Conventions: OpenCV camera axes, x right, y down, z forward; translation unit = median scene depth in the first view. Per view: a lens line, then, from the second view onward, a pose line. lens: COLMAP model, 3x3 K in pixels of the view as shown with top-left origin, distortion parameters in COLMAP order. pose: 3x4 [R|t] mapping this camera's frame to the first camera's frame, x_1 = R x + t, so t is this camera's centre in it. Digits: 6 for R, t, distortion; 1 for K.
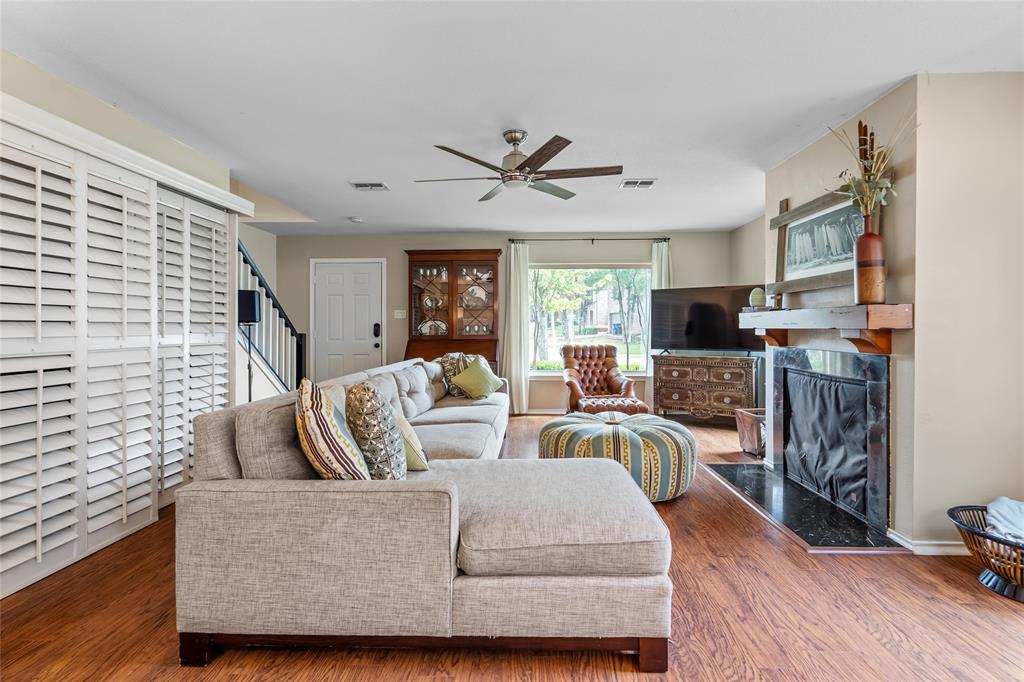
lens RADIAL K [[480.2, 0, 518.3], [0, 480.2, 334.7], [0, 0, 1]] dist [-0.003015, 0.001515]
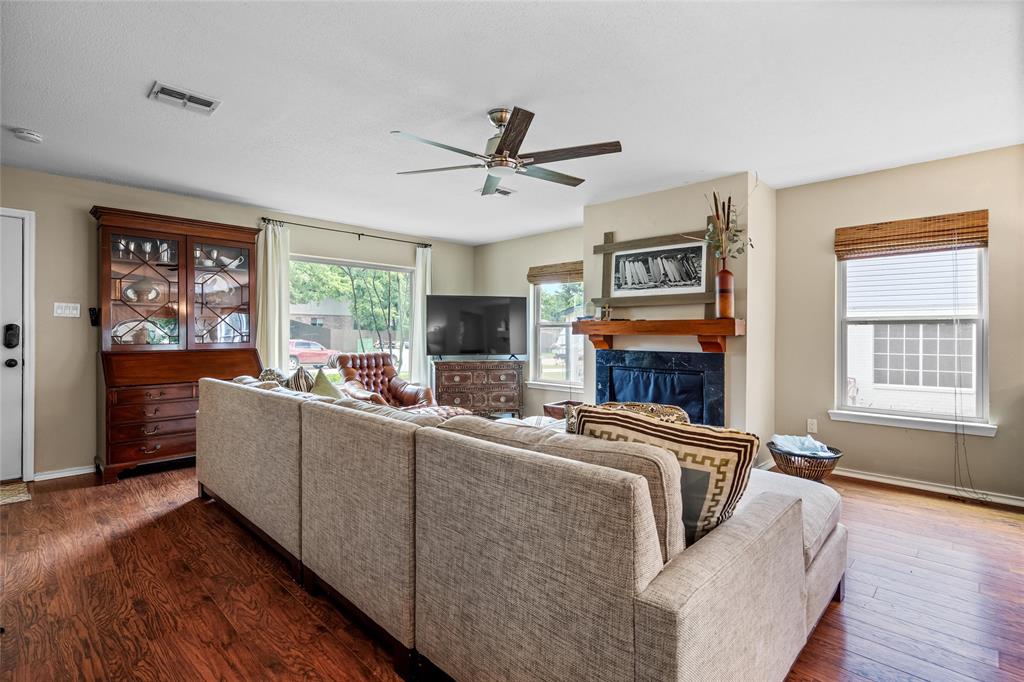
lens RADIAL K [[480.2, 0, 512.6], [0, 480.2, 334.4], [0, 0, 1]] dist [-0.003015, 0.001515]
pose [[0.684858, 0.002559, 0.728672, -0.336132], [0.006607, 0.999931, -0.009722, -0.002352], [-0.728647, 0.011473, 0.684794, 0.204427]]
